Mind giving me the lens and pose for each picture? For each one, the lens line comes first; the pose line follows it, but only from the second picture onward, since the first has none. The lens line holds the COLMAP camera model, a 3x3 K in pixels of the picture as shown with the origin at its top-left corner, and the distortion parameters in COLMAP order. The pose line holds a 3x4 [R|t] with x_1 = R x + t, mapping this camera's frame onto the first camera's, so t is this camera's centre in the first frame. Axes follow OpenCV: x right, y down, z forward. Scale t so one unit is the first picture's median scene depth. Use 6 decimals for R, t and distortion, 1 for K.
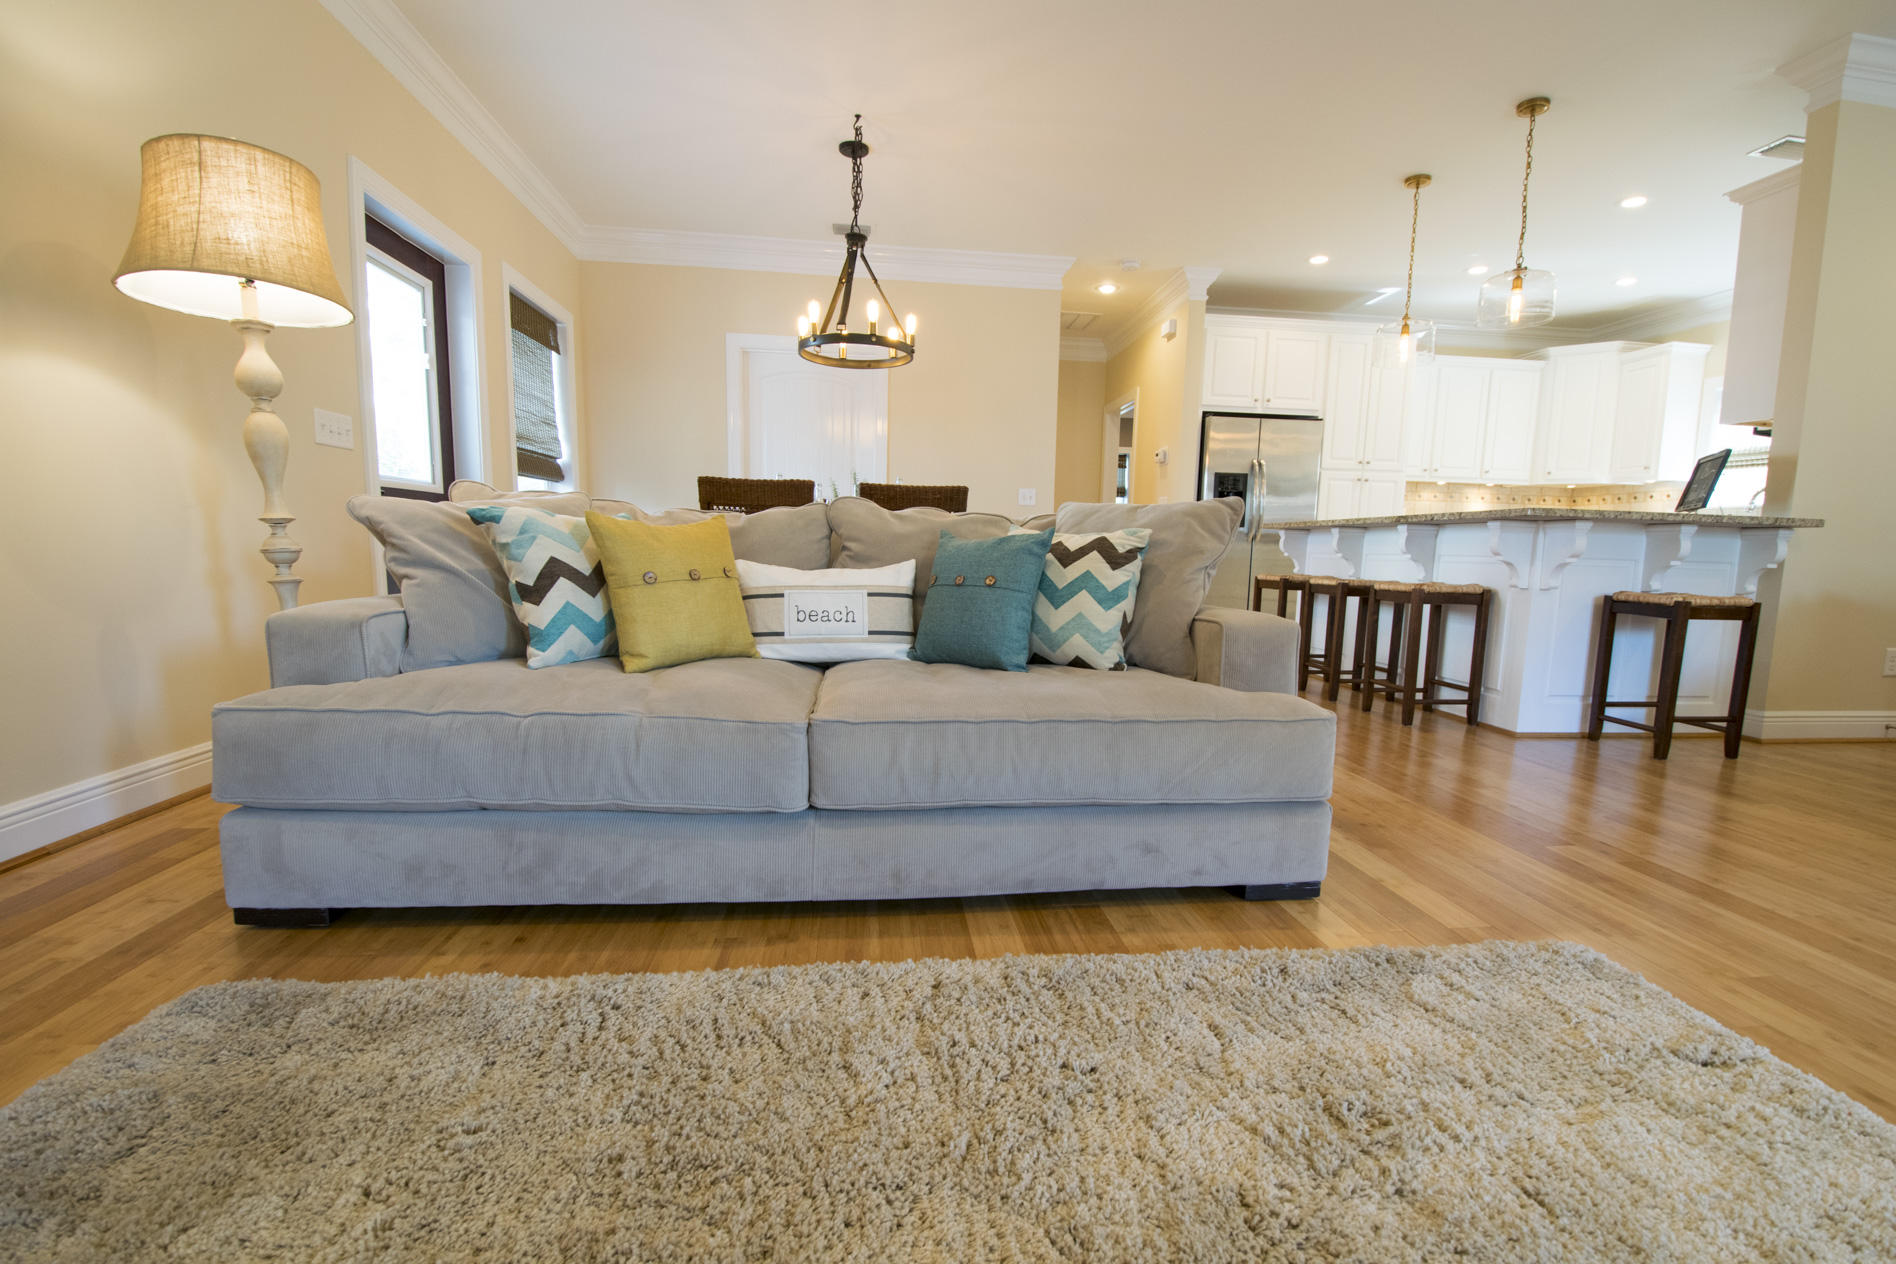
lens RADIAL K [[830.4, 0, 954.7], [0, 830.4, 660.7], [0, 0, 1]] dist [0.003773, -0.014475]
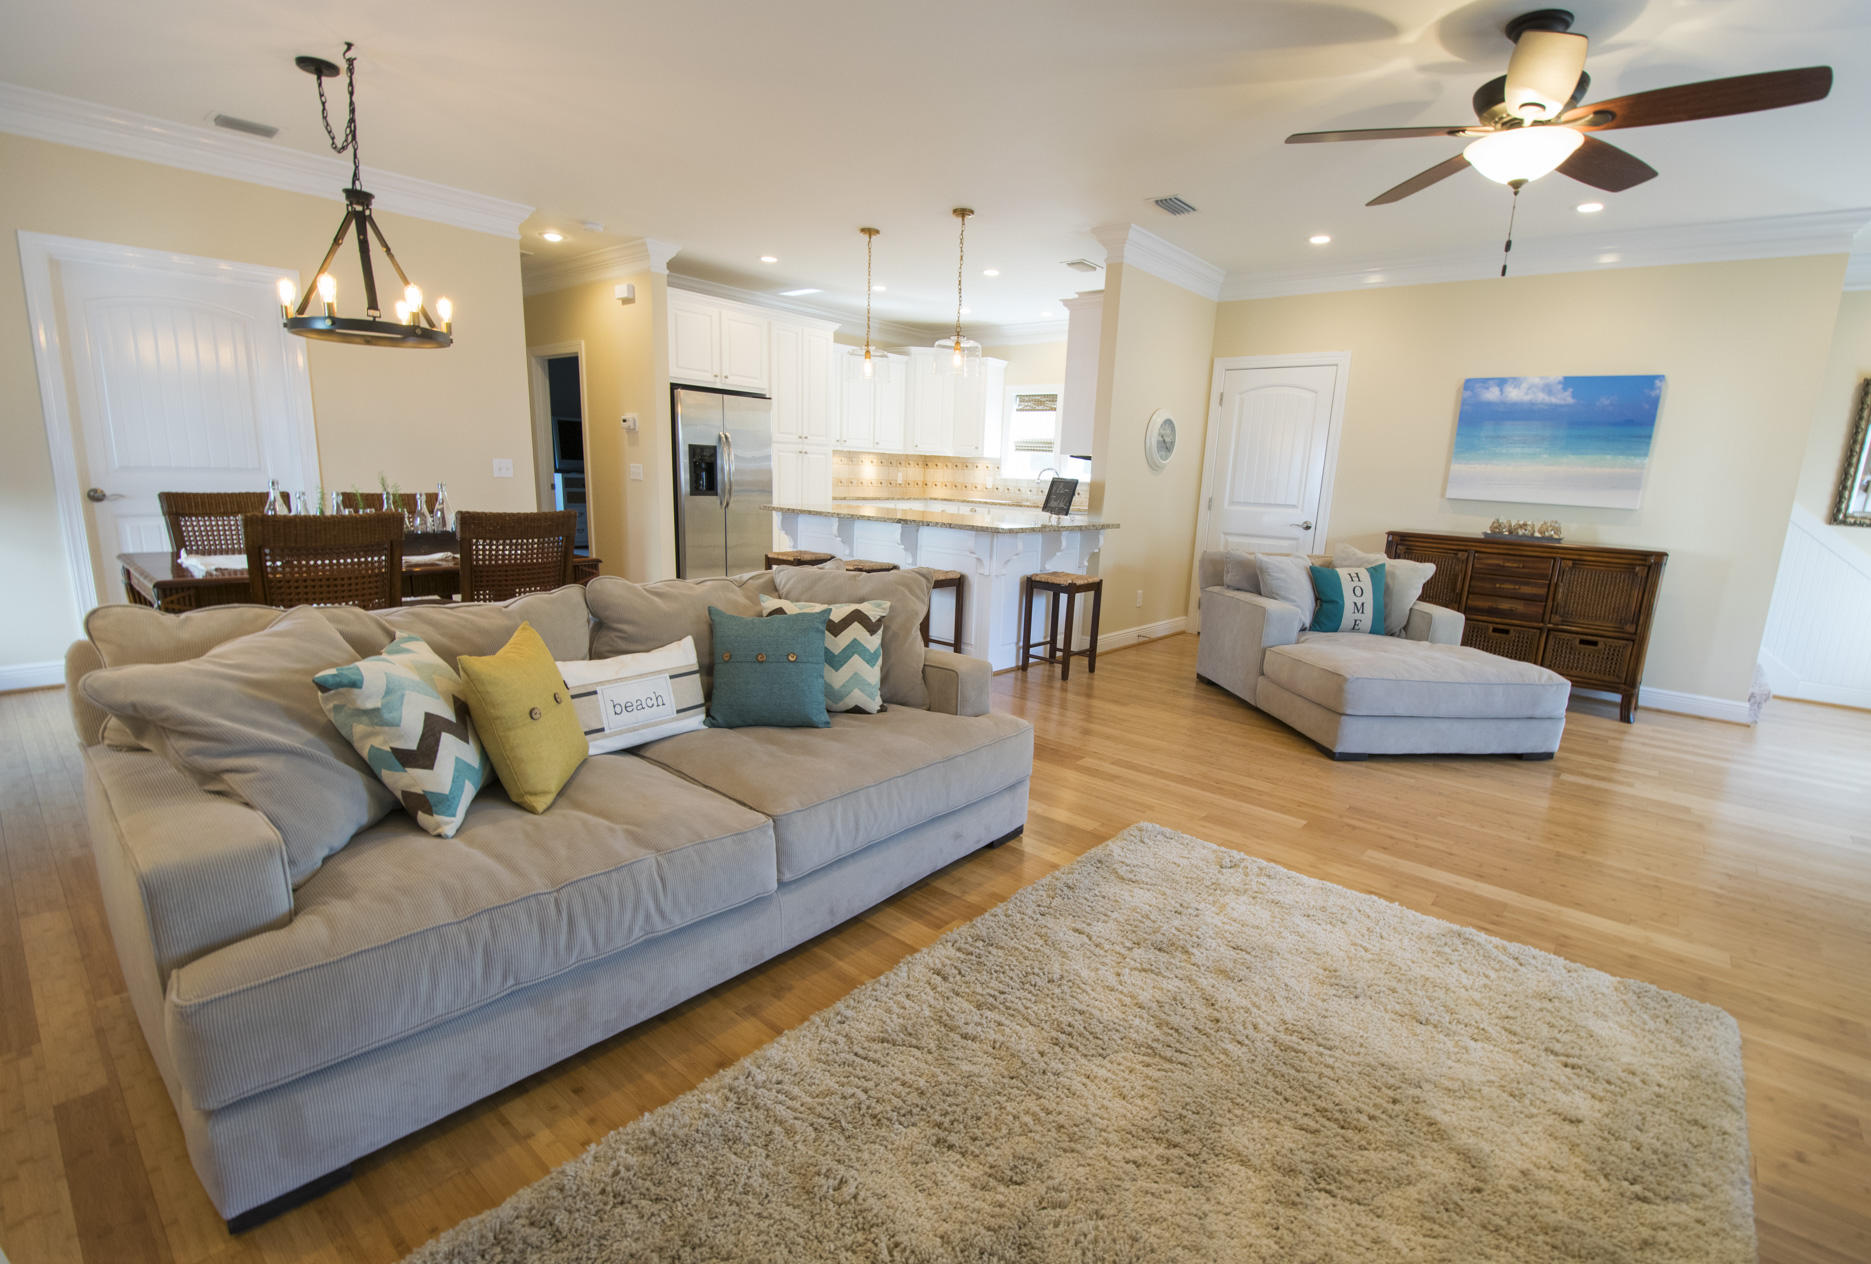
lens RADIAL K [[842.3, 0, 955.2], [0, 842.3, 663.2], [0, 0, 1]] dist [-0.012614, -0.007222]
pose [[0.721861, -0.147124, 0.676218, -0.416490], [0.067968, 0.987488, 0.142292, -0.165460], [-0.688692, -0.056754, 0.722829, -0.040082]]
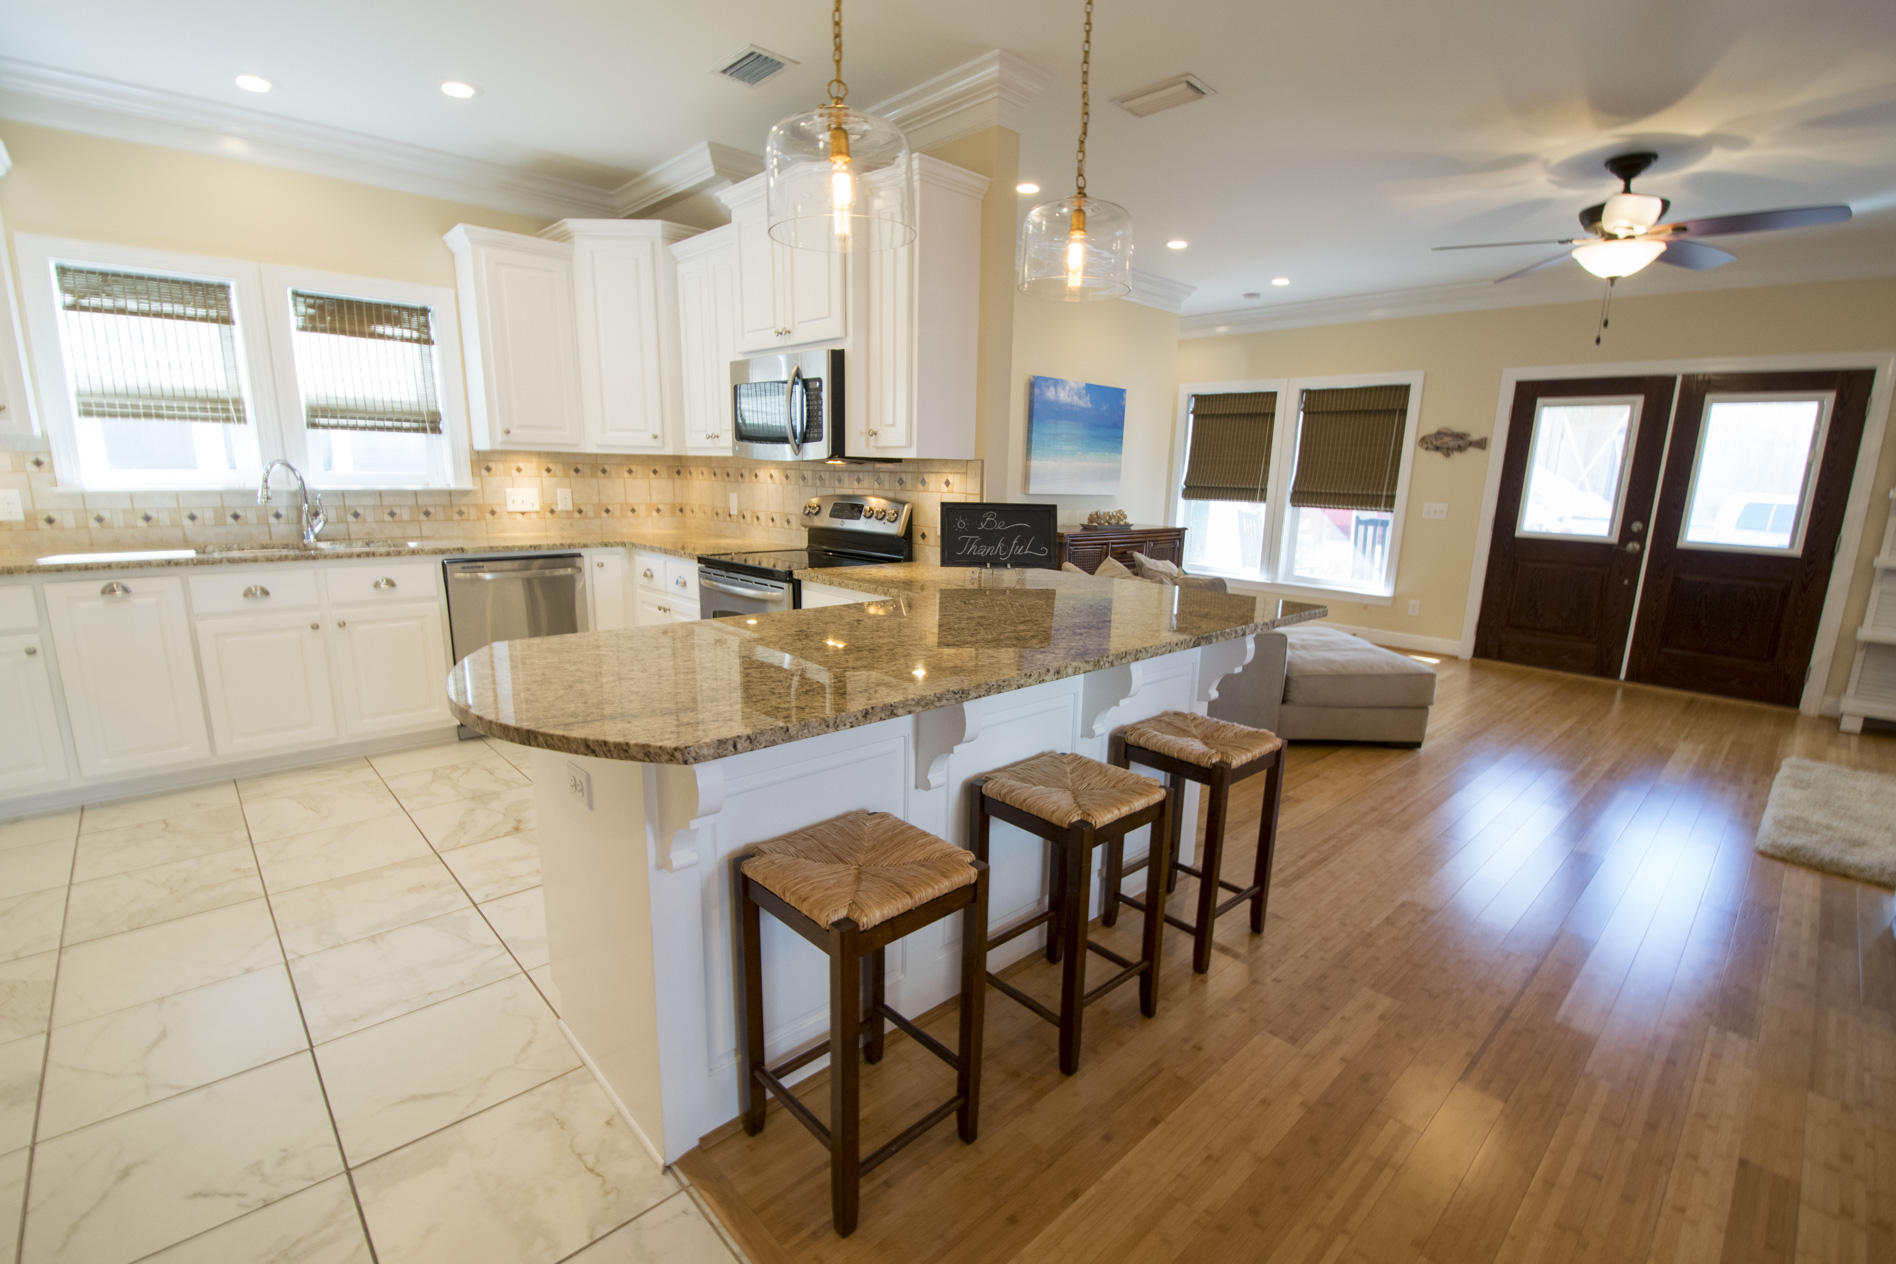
lens RADIAL K [[830.4, 0, 957.8], [0, 830.4, 657.3], [0, 0, 1]] dist [0.003773, -0.014475]
pose [[-0.604454, -0.211229, 0.768126, 0.262541], [0.068164, 0.946958, 0.314045, -0.433343], [-0.793719, 0.242184, -0.557994, 1.801723]]
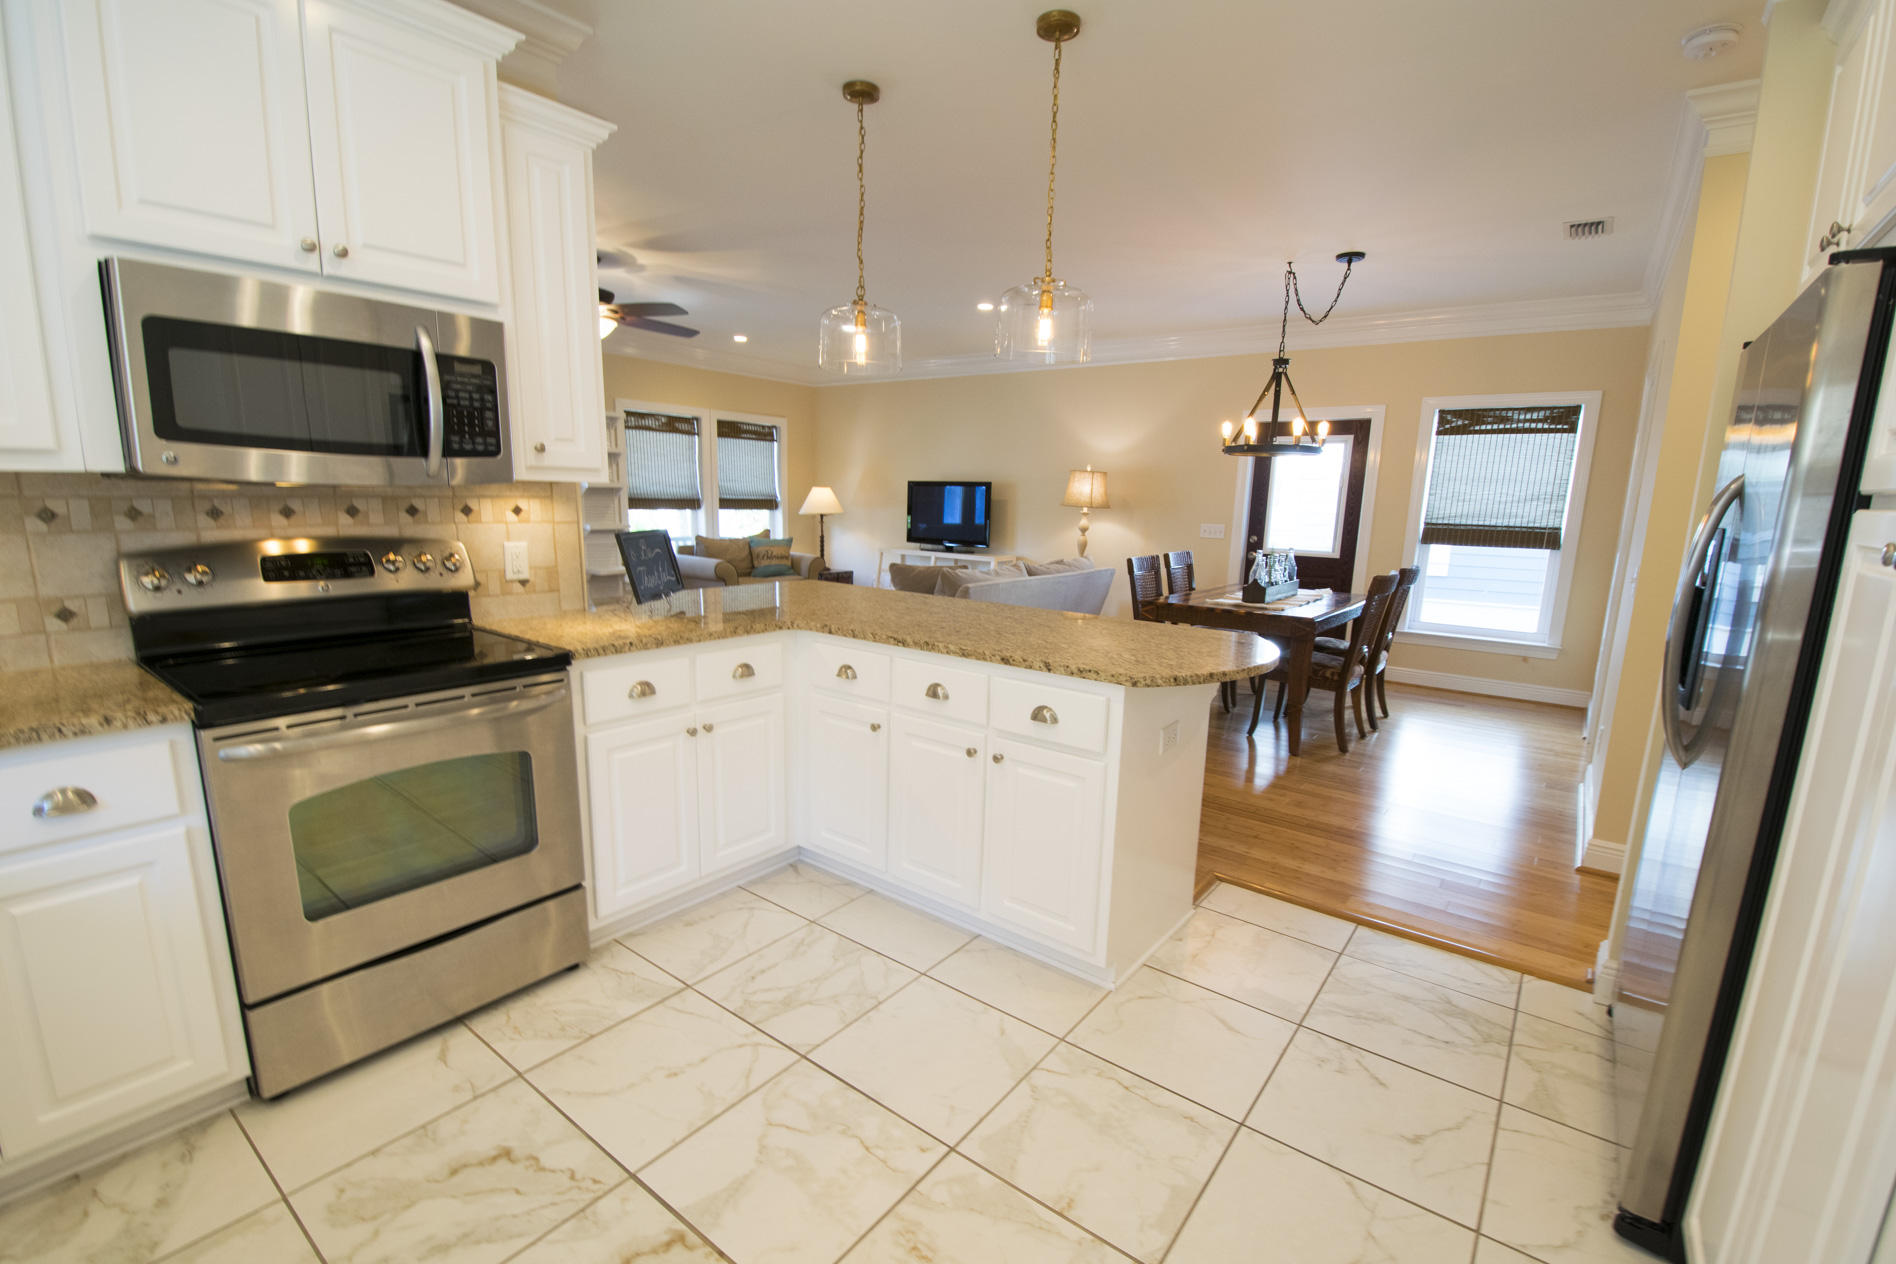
lens RADIAL K [[830.4, 0, 948.9], [0, 830.4, 657.1], [0, 0, 1]] dist [0.003773, -0.014475]
pose [[-0.692155, 0.099688, -0.714831, 1.511476], [-0.139070, 0.953435, 0.267622, -0.453765], [0.708224, 0.284648, -0.646061, 2.055278]]
